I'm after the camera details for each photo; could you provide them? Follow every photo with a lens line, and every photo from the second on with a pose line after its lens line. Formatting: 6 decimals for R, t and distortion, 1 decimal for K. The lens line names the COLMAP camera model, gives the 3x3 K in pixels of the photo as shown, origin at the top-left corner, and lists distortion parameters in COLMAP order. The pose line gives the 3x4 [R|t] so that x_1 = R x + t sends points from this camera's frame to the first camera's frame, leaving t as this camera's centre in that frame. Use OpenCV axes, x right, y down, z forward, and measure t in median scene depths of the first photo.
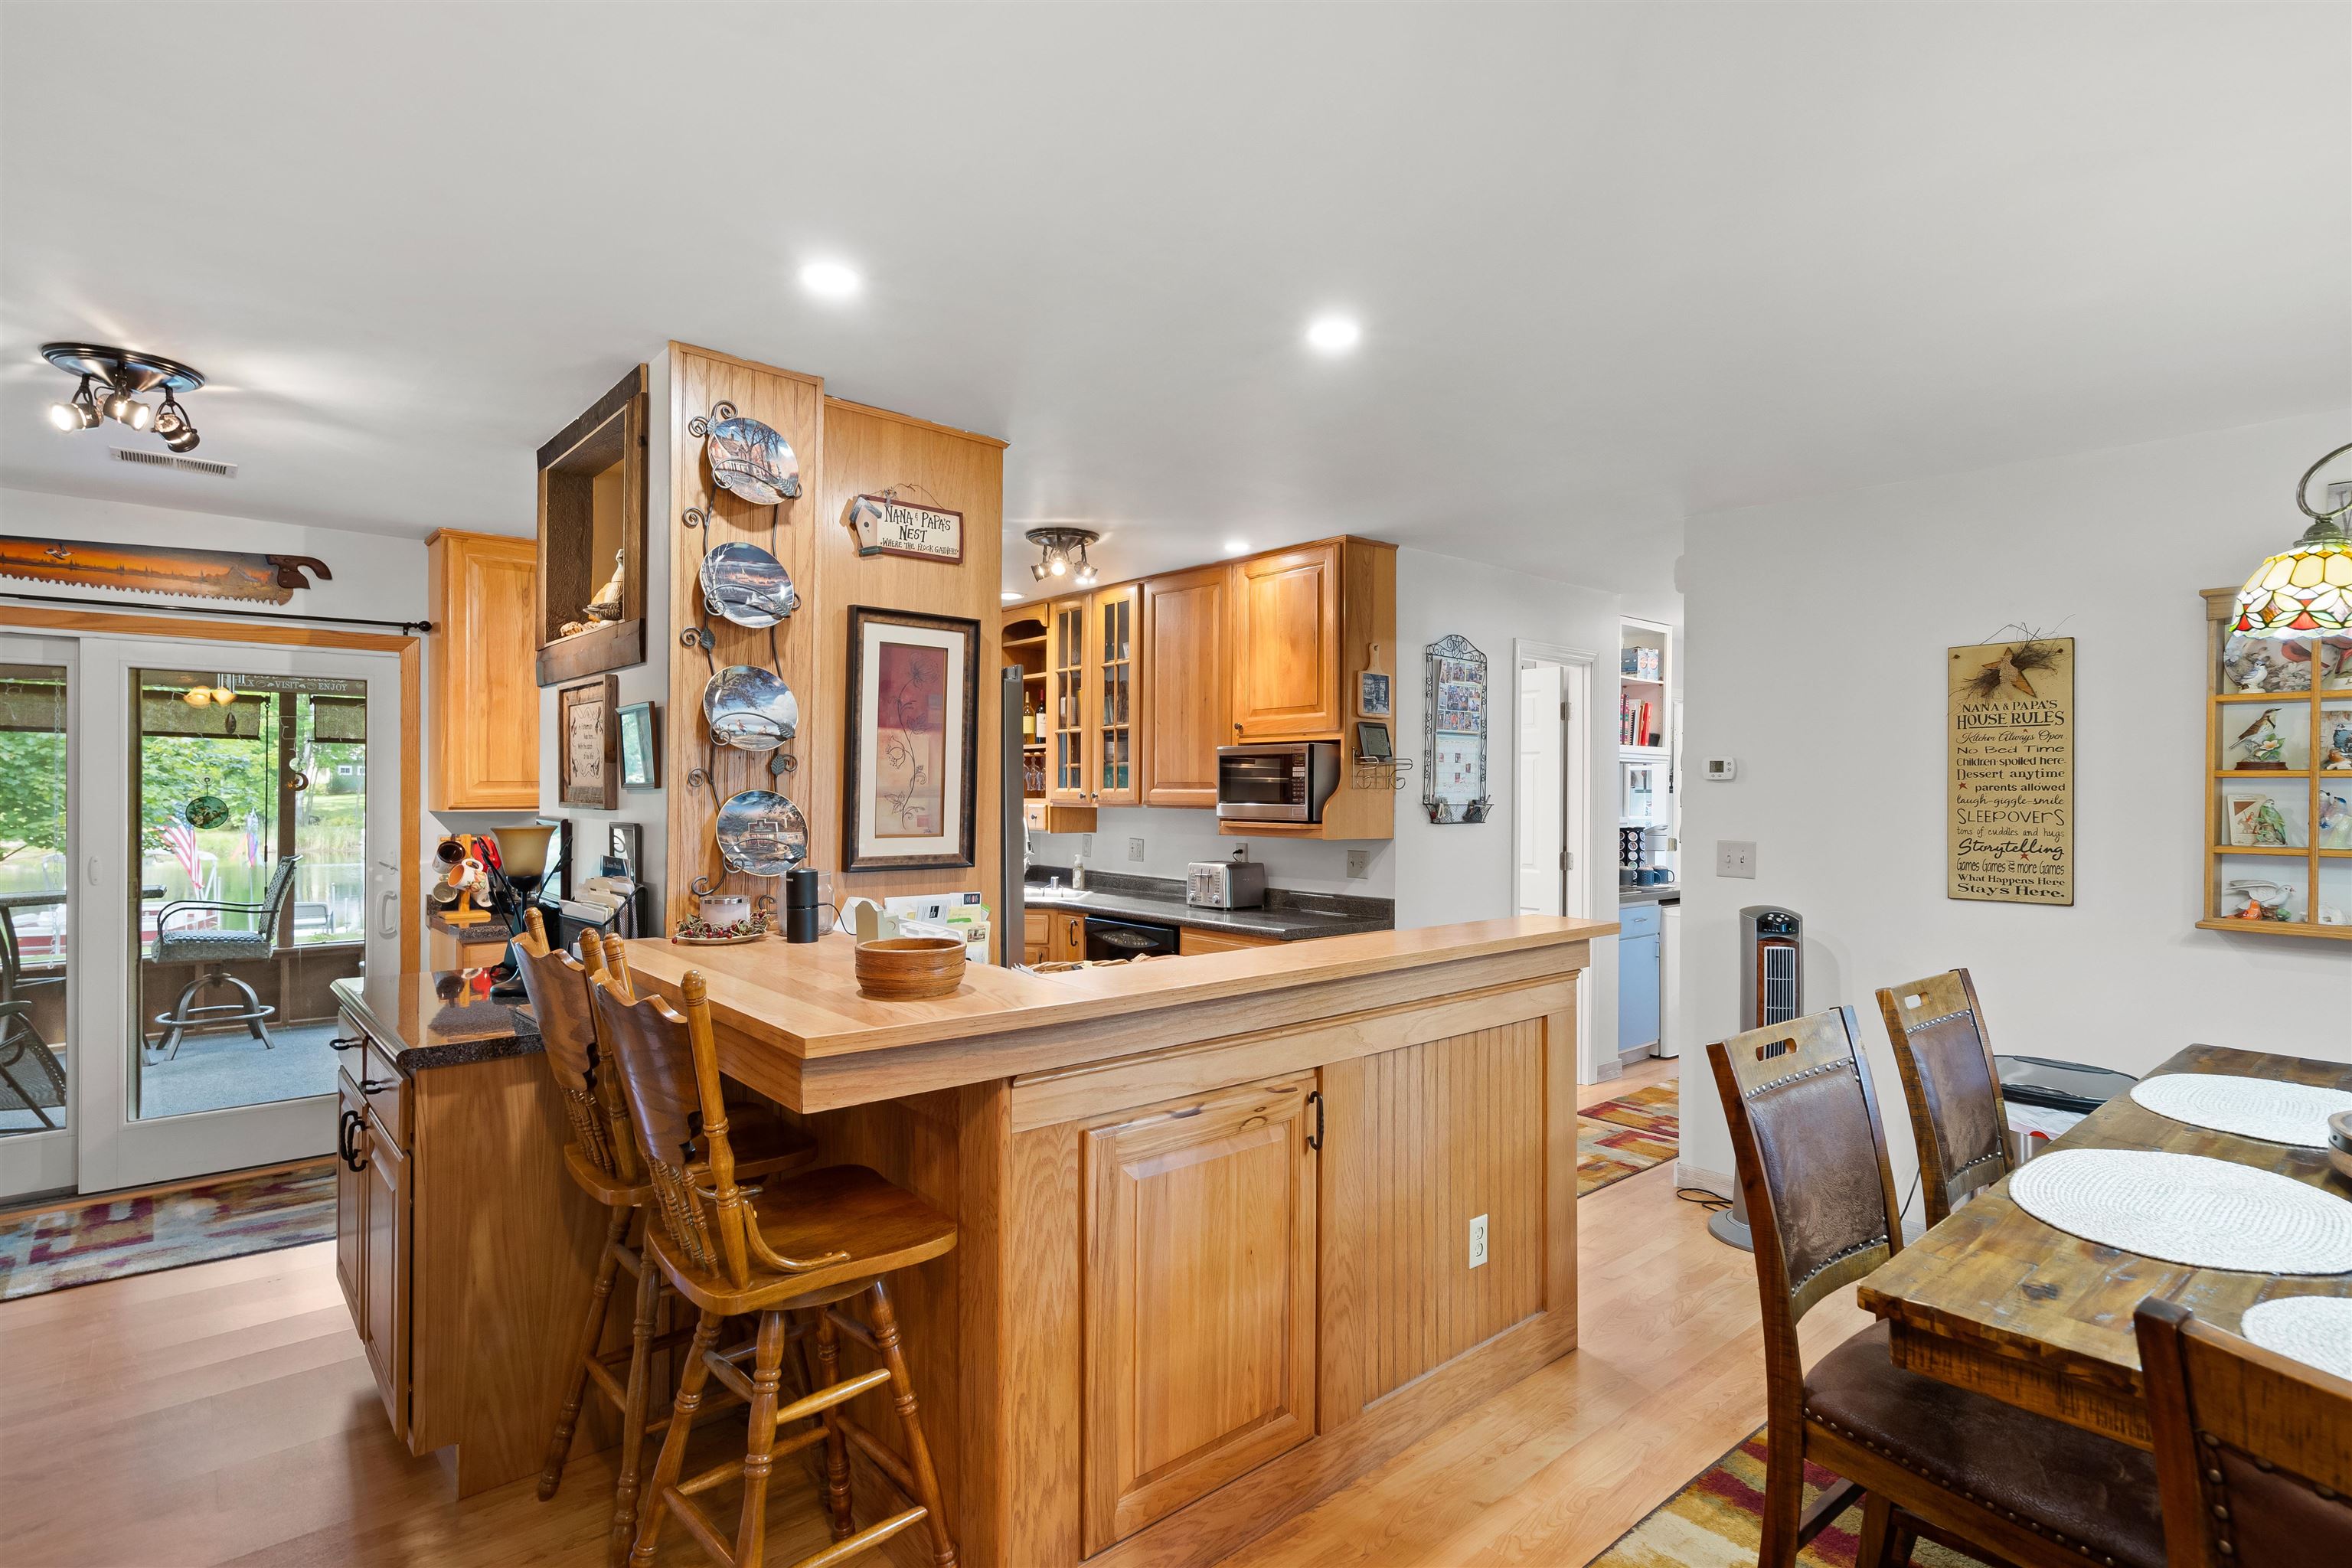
lens RADIAL K [[1166.7, 0, 1183.1], [0, 1166.7, 796.3], [0, 0, 1]] dist [0.002438, 0.000103]
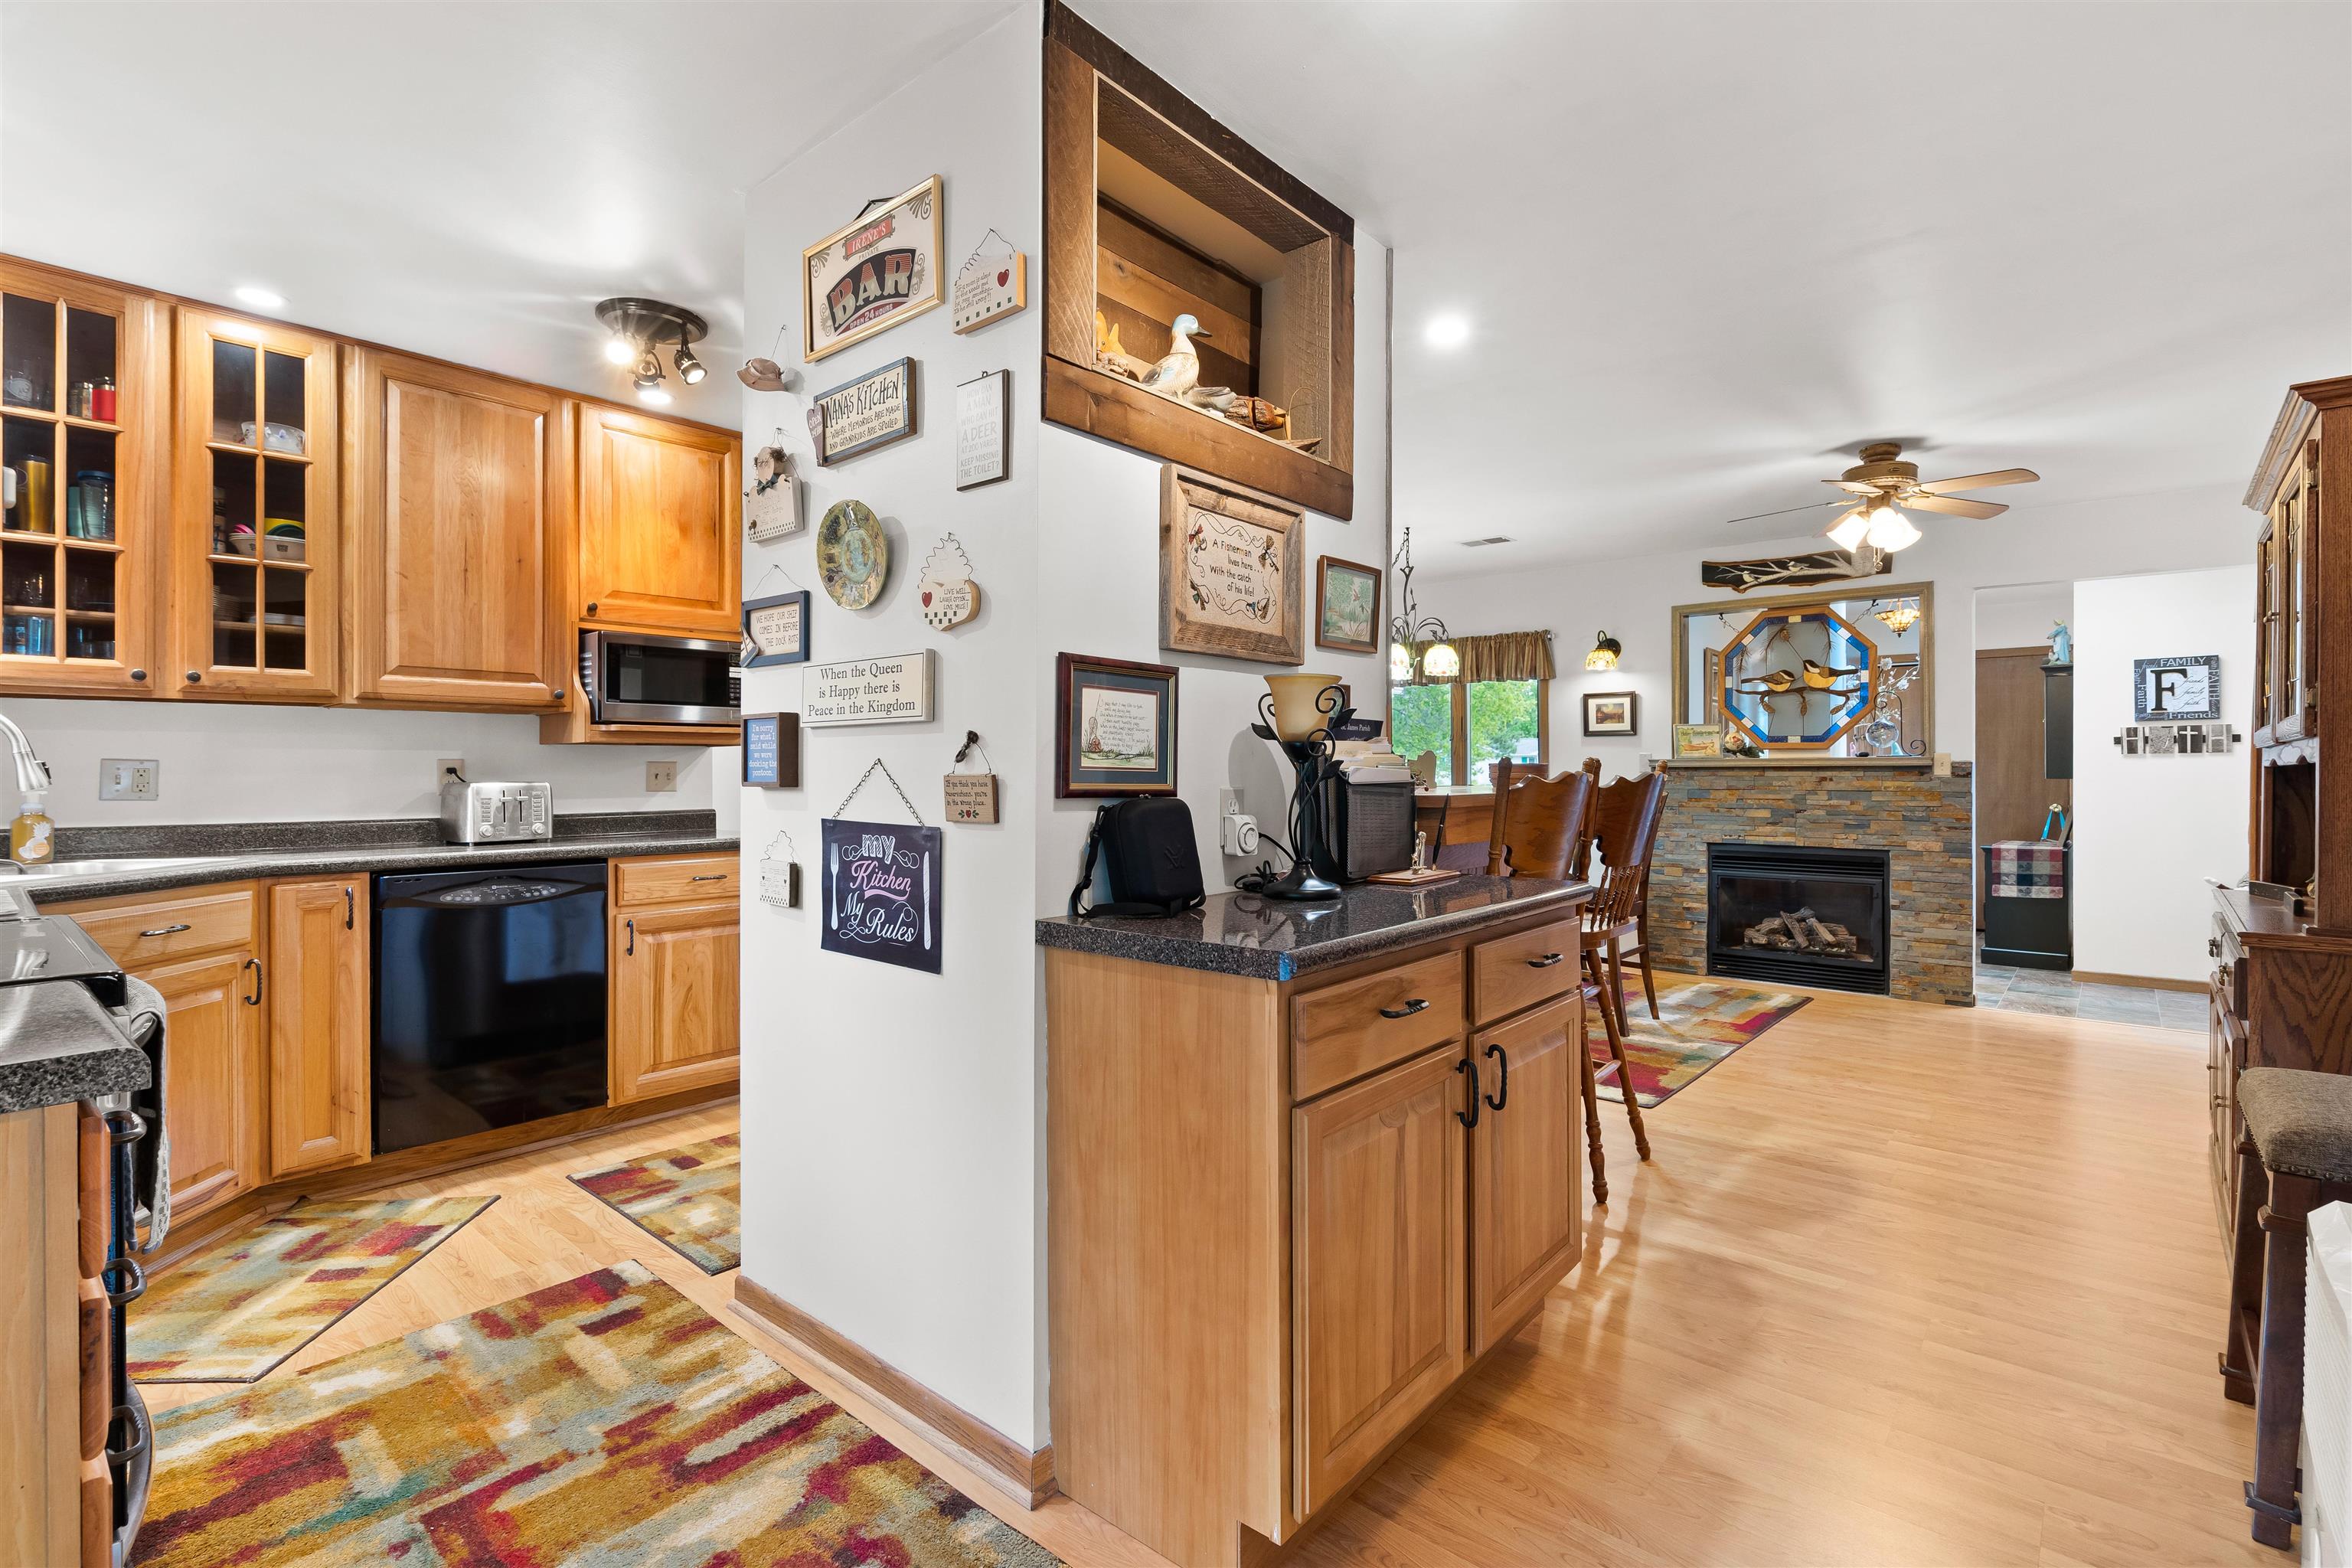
lens RADIAL K [[1085.8, 0, 1183.8], [0, 1085.8, 765.1], [0, 0, 1]] dist [-0.000935, 0.000871]
pose [[-0.140385, -0.002991, 0.990092, -1.200102], [0.002757, 0.999990, 0.003412, 0.075634], [-0.990093, 0.003208, -0.140376, 1.126298]]
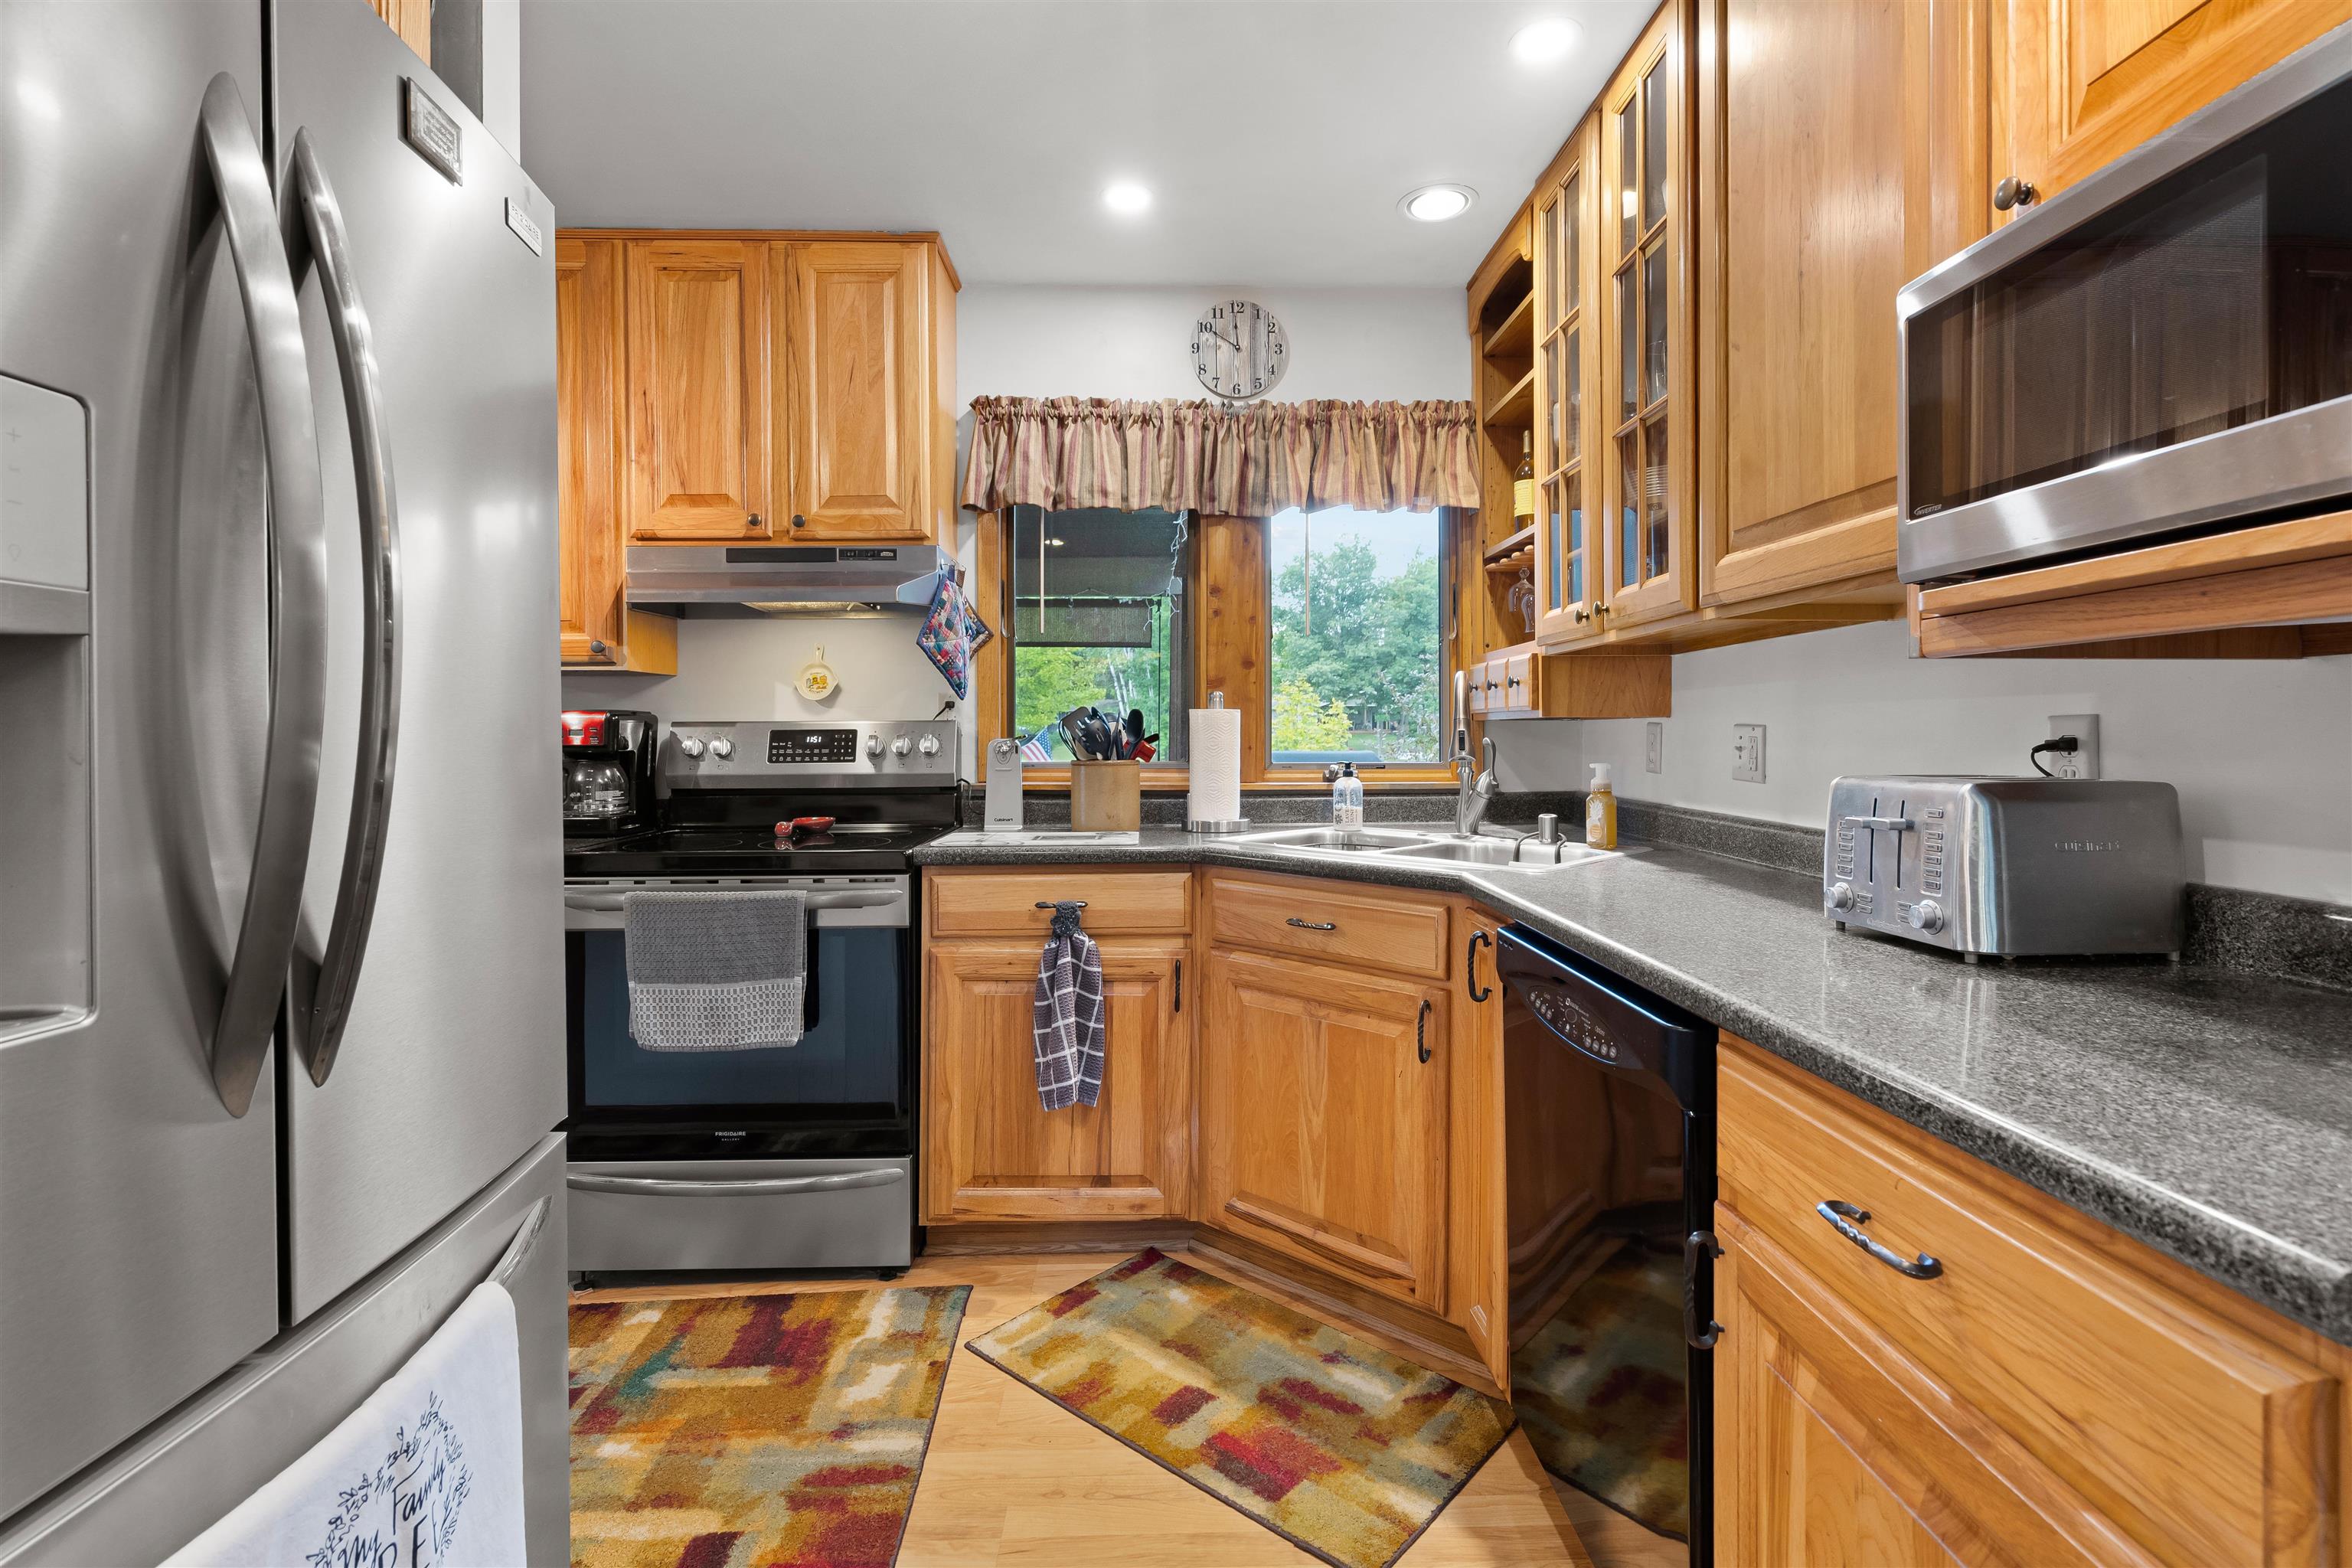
lens RADIAL K [[1087.6, 0, 1176.2], [0, 1087.6, 735.7], [0, 0, 1]] dist [-0.001759, -0.000144]
pose [[0.773567, -0.006343, -0.633683, 0.087010], [0.005665, 0.999979, -0.003095, 0.079025], [0.633689, -0.001196, 0.773587, 1.160555]]
